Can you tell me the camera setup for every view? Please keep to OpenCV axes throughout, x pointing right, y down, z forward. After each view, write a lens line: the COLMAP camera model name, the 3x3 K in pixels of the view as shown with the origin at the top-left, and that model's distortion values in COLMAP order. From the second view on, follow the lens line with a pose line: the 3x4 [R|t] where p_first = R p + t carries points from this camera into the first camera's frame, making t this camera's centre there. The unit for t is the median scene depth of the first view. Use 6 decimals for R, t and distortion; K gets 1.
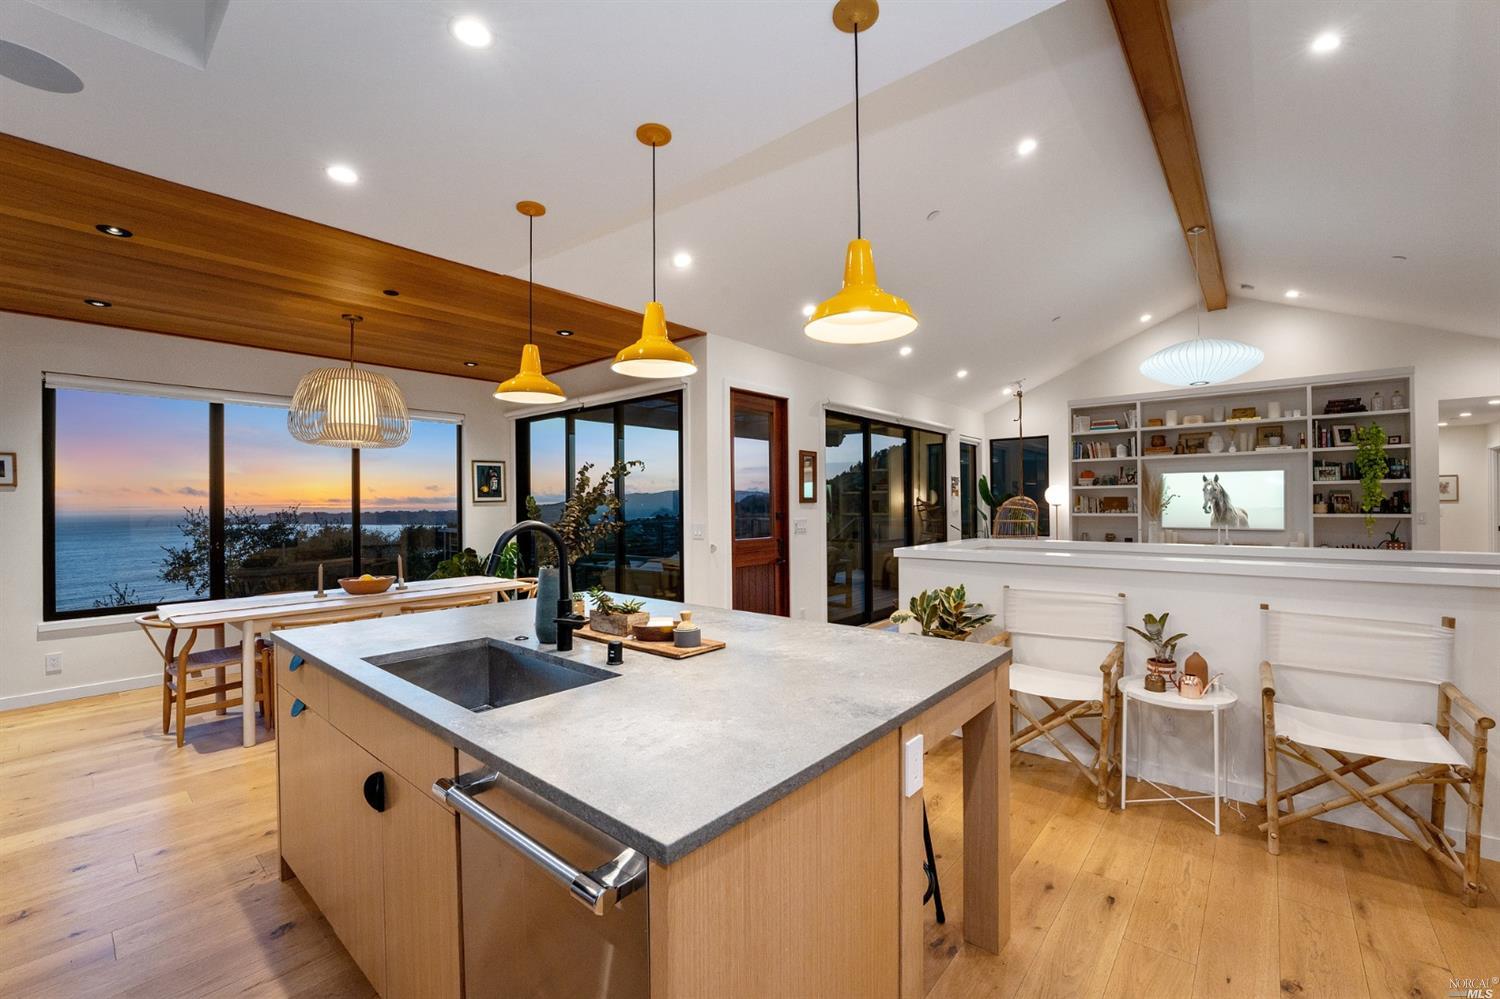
lens RADIAL K [[618.0, 0, 750.0], [0, 618.0, 499.5], [0, 0, 1]] dist [-0.000396, -0.000127]
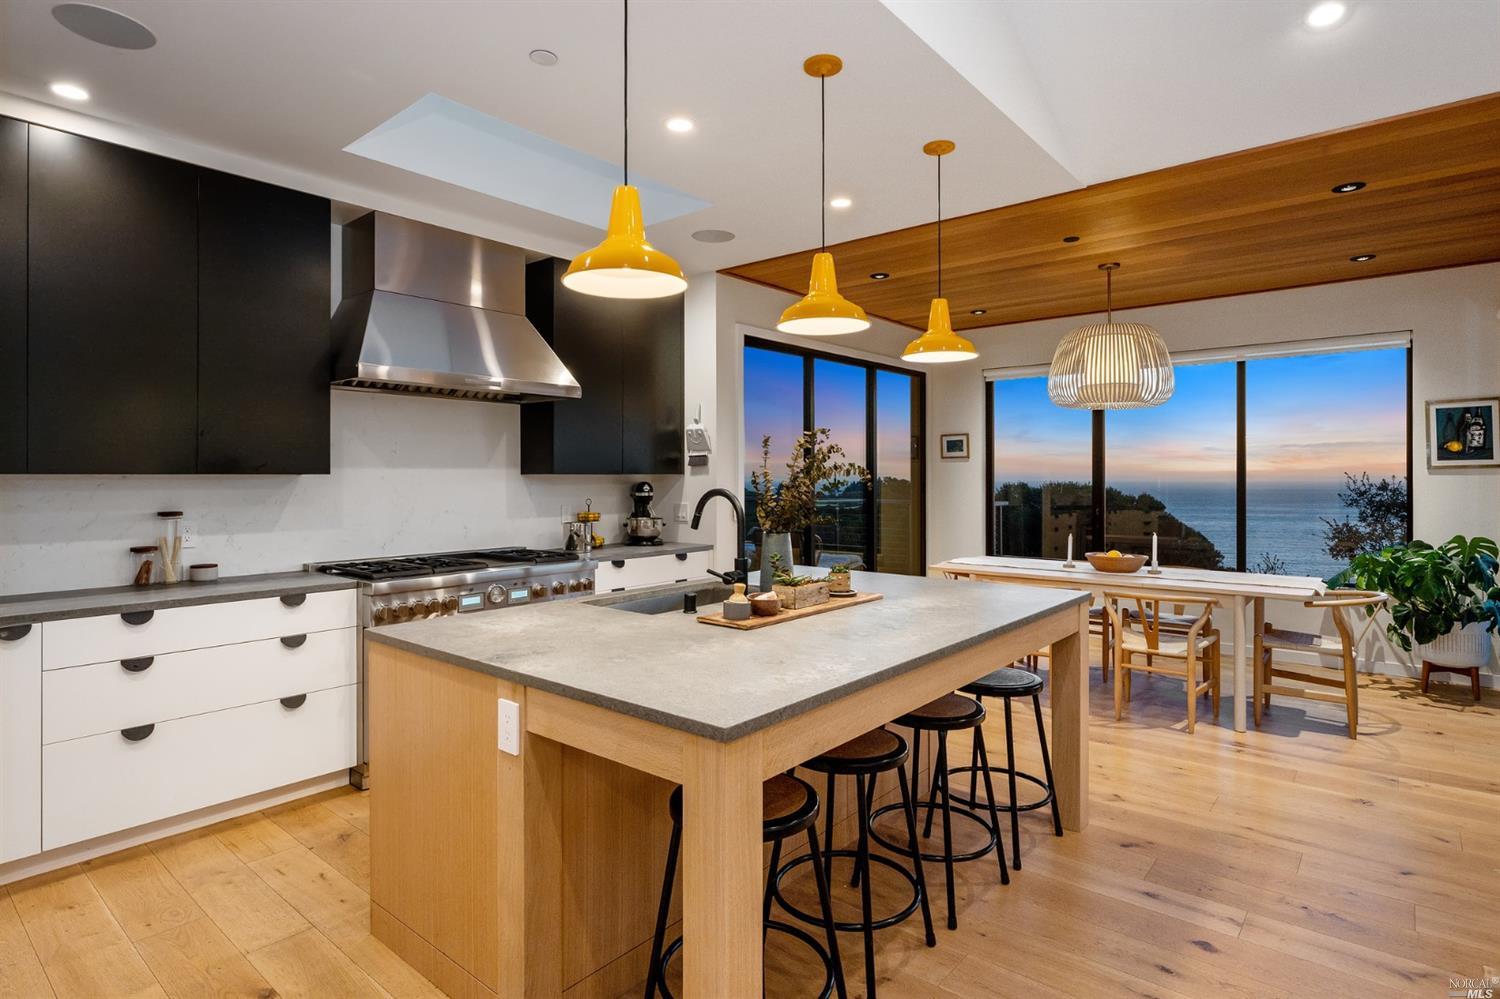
lens RADIAL K [[777.6, 0, 752.2], [0, 777.6, 471.2], [0, 0, 1]] dist [-0.040393, 0.000124]
pose [[0.016347, 0.004453, -0.999856, 0.474715], [0.009755, 0.999942, 0.004613, -0.003835], [0.999819, -0.009829, 0.016303, 0.451405]]
